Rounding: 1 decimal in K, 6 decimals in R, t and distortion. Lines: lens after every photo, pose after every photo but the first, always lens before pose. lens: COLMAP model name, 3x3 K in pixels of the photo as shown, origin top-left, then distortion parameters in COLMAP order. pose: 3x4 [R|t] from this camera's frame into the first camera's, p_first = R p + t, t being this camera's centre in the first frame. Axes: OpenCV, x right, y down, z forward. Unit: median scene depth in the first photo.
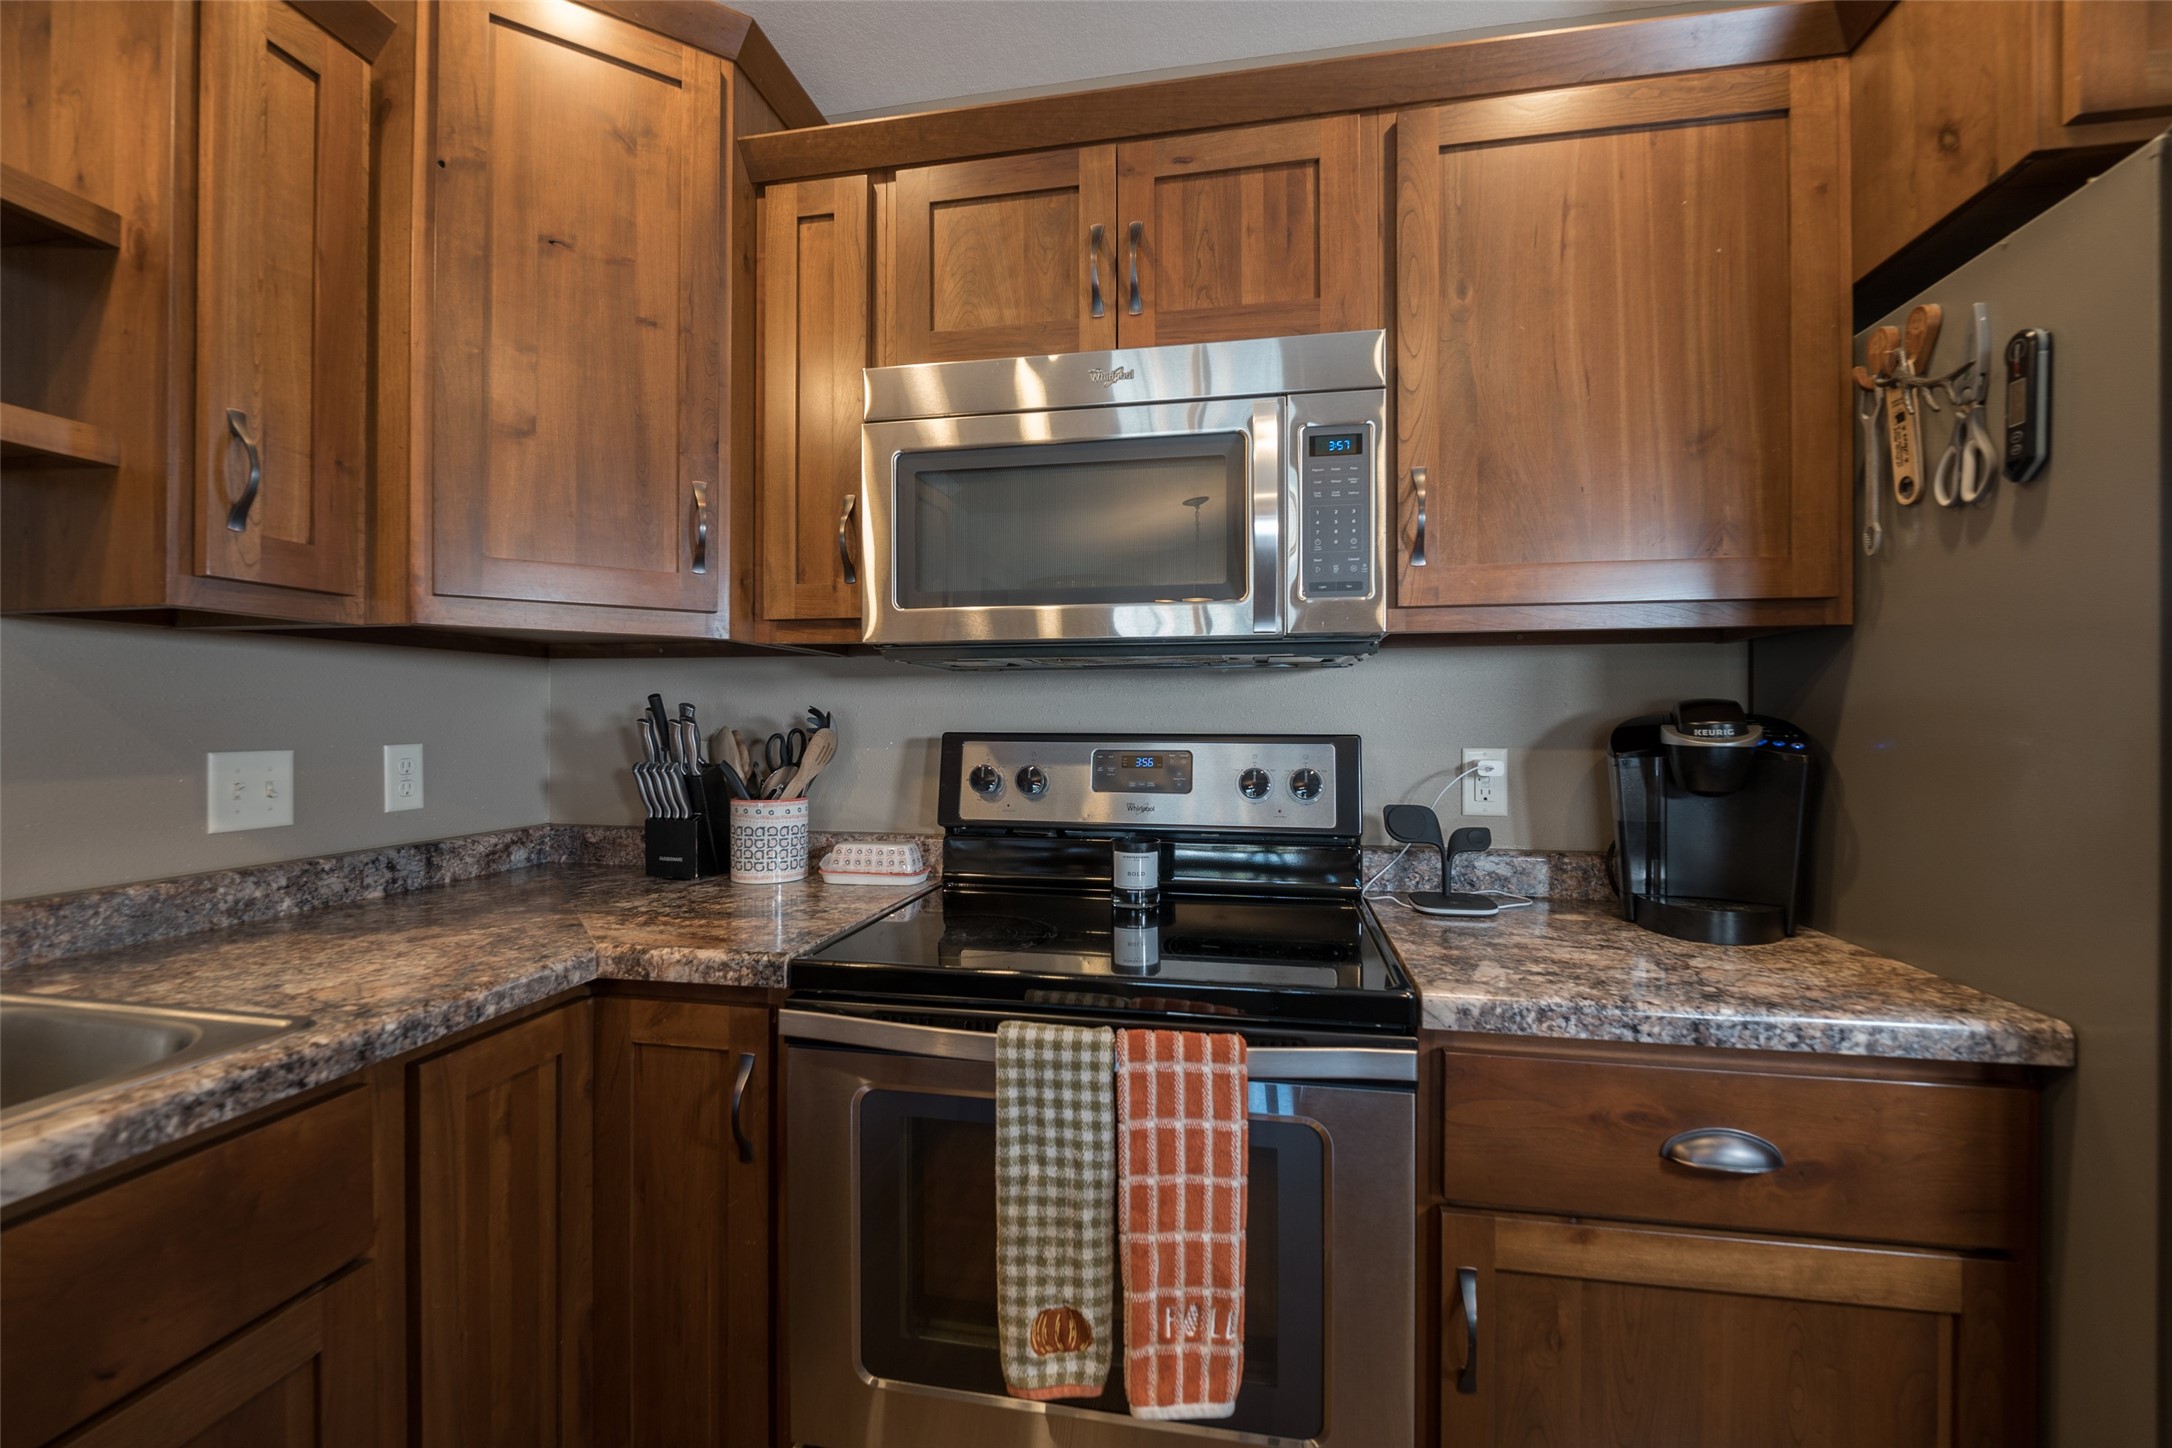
lens RADIAL K [[894.3, 0, 1080.7], [0, 894.3, 722.6], [0, 0, 1]] dist [0.000363, -0.008161]
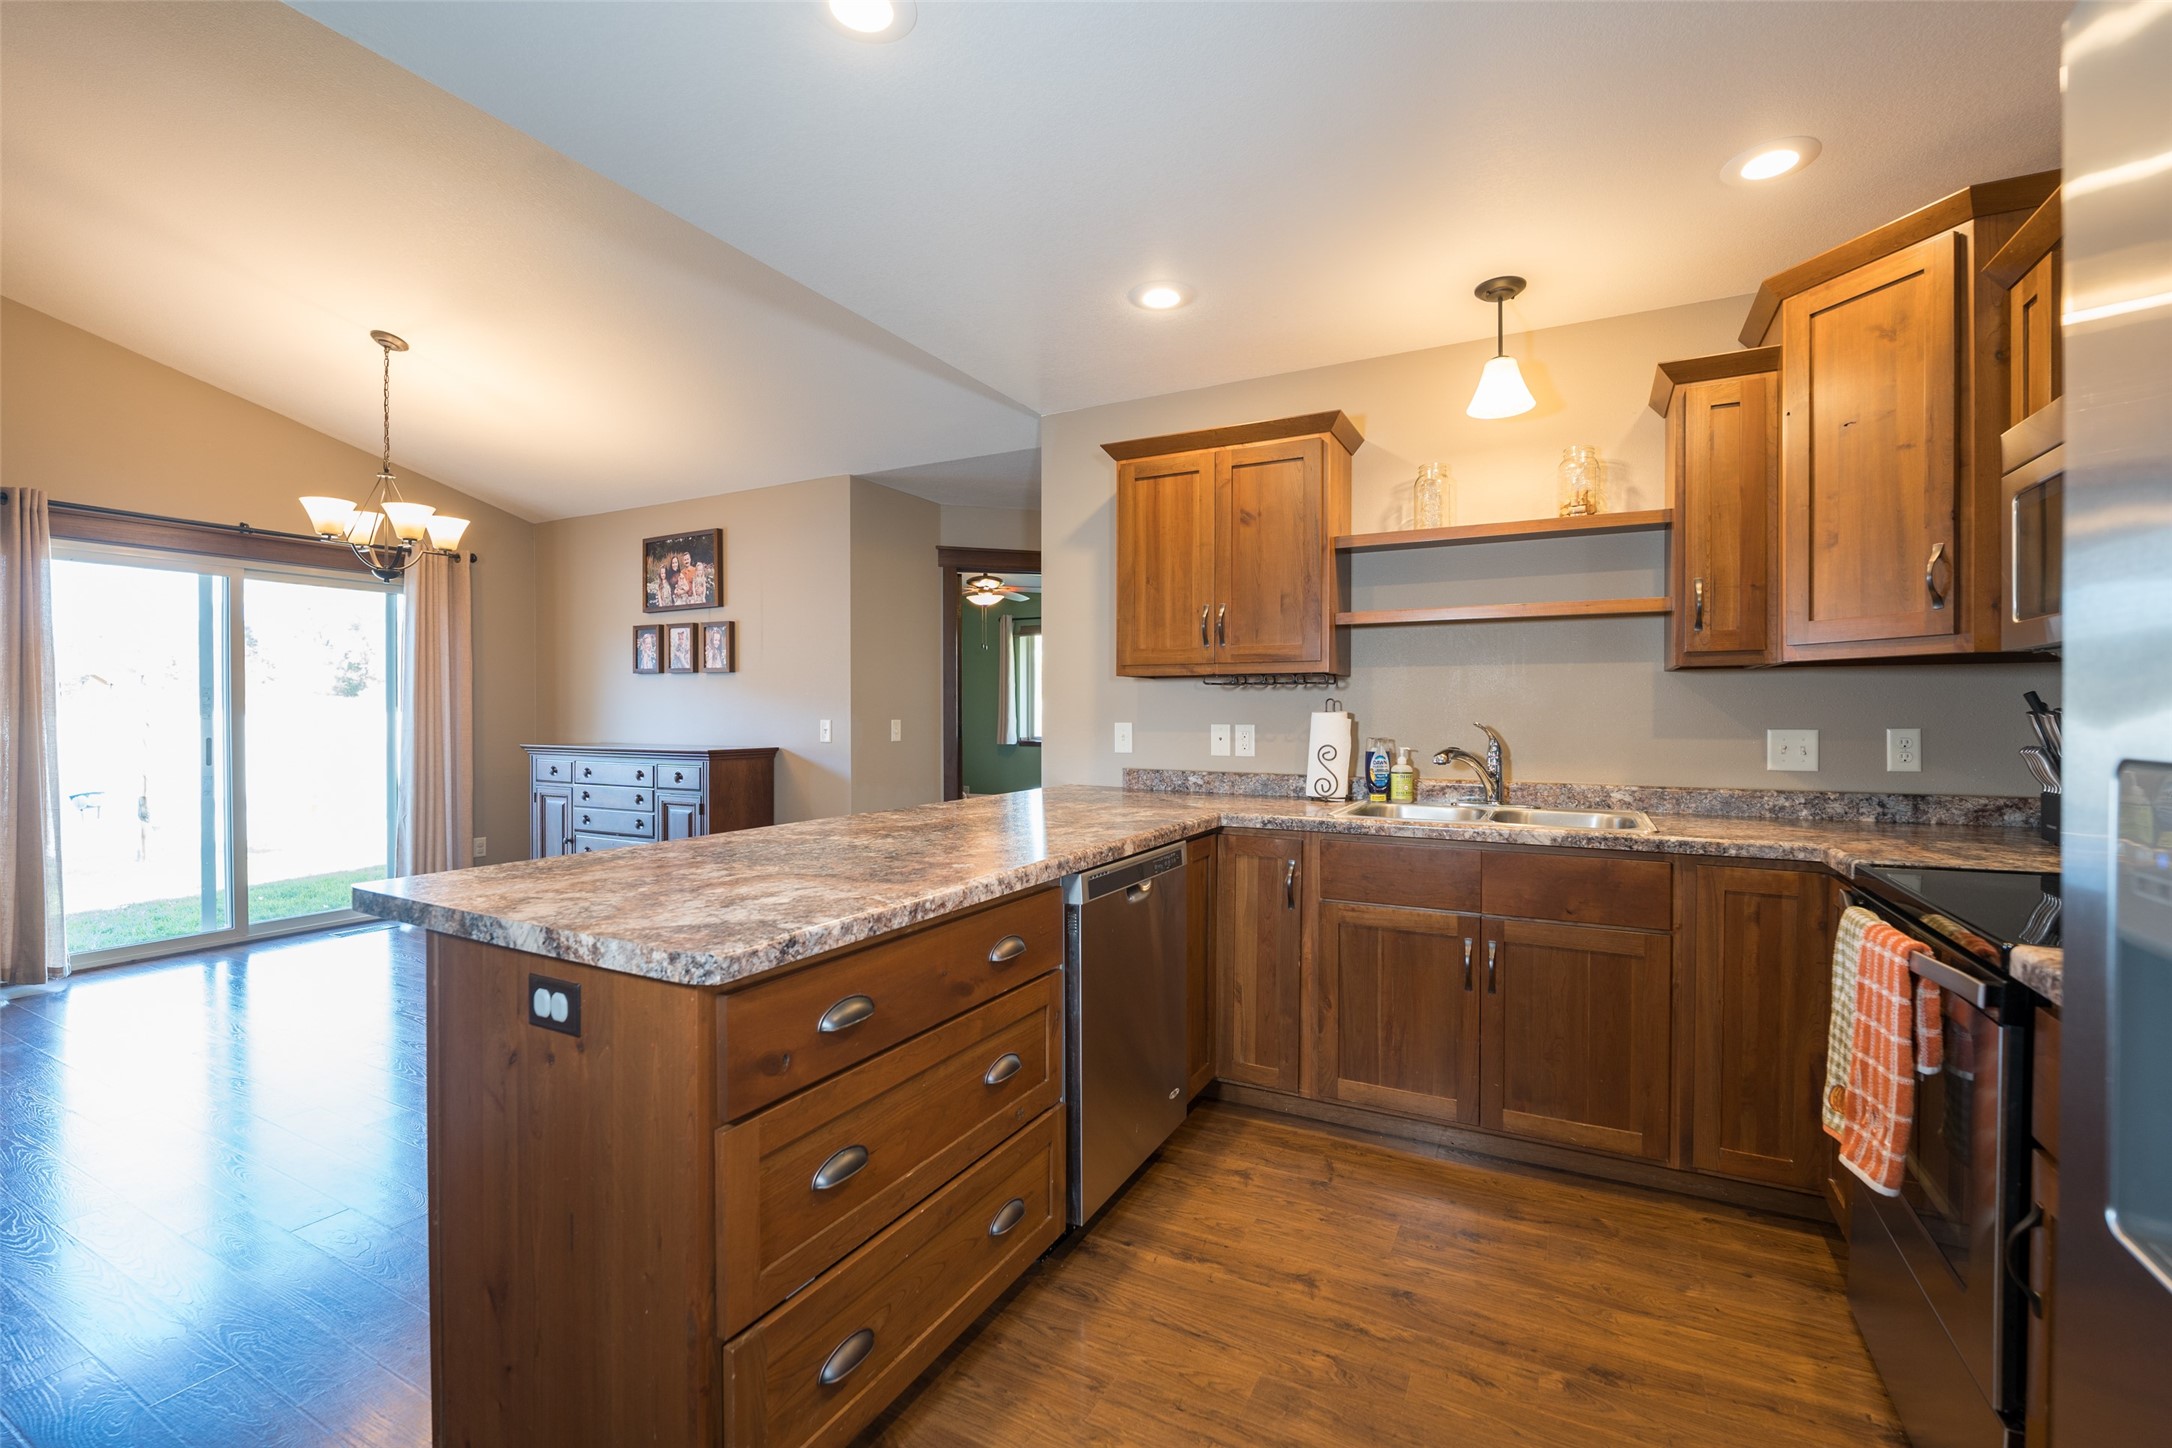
lens RADIAL K [[921.4, 0, 1086.0], [0, 921.4, 724.0], [0, 0, 1]] dist [0.002410, 0.000179]
pose [[-0.300061, 0.007808, -0.953888, 1.410110], [-0.002167, 0.999958, 0.008867, 0.006636], [0.953918, 0.004728, -0.300031, 0.159935]]
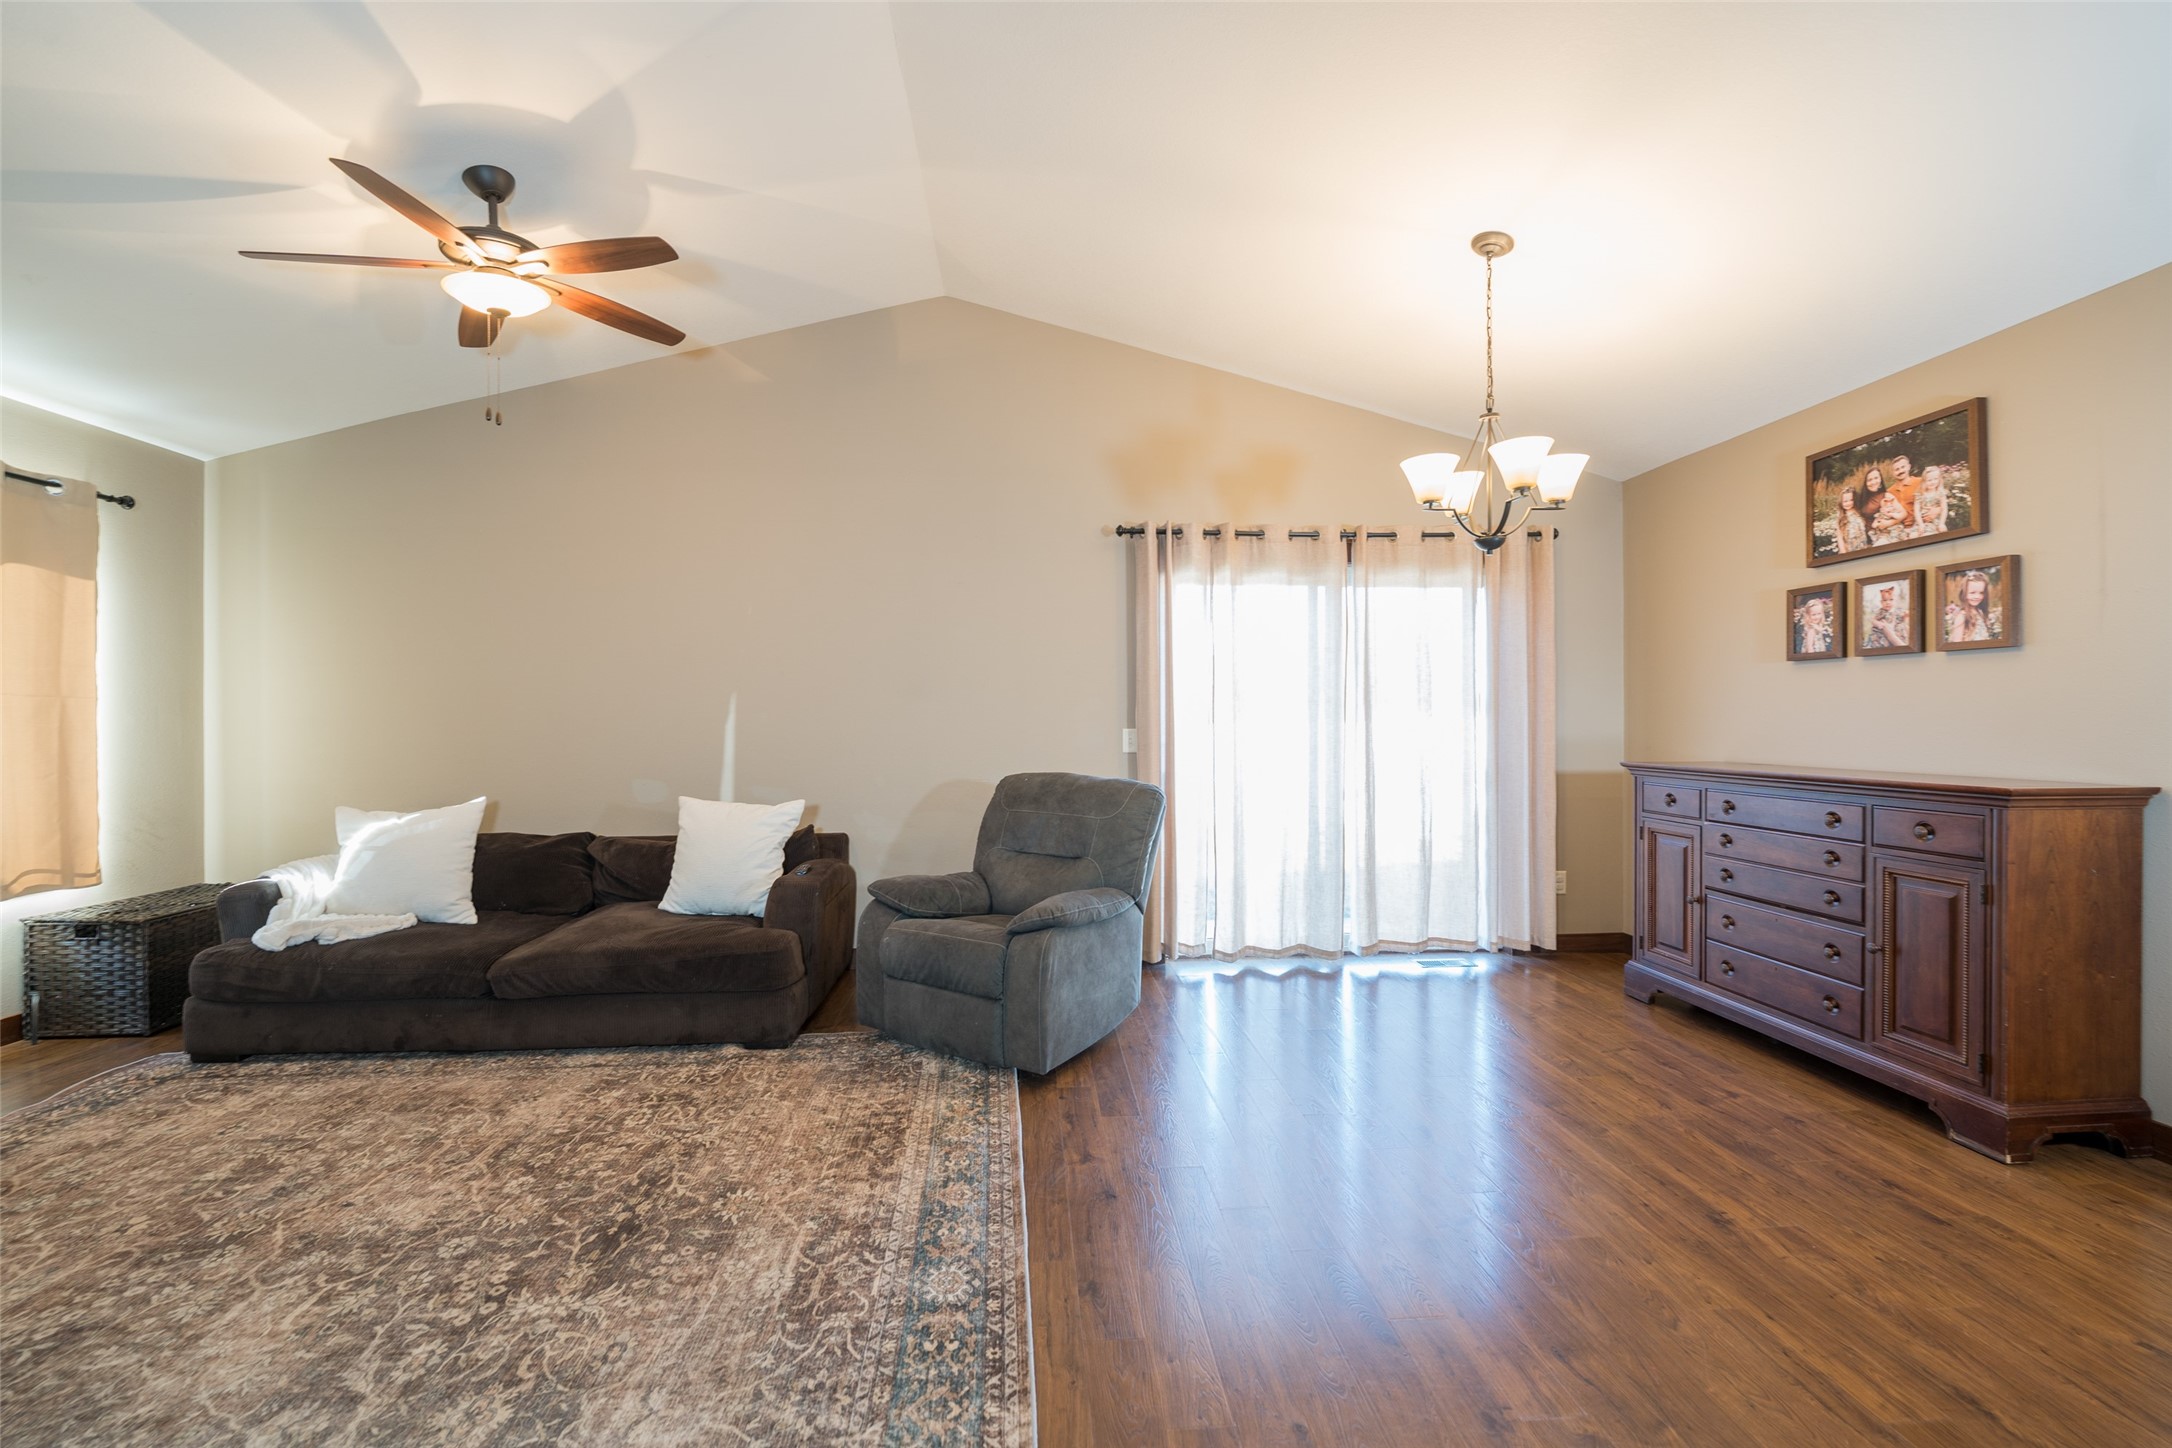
lens RADIAL K [[884.9, 0, 1083.5], [0, 884.9, 724.0], [0, 0, 1]] dist [-0.000498, -0.008482]
pose [[-0.968489, 0.005999, -0.248985, 0.781419], [0.005259, 0.999980, 0.003636, -0.009207], [0.249002, 0.002212, -0.968500, -0.995891]]
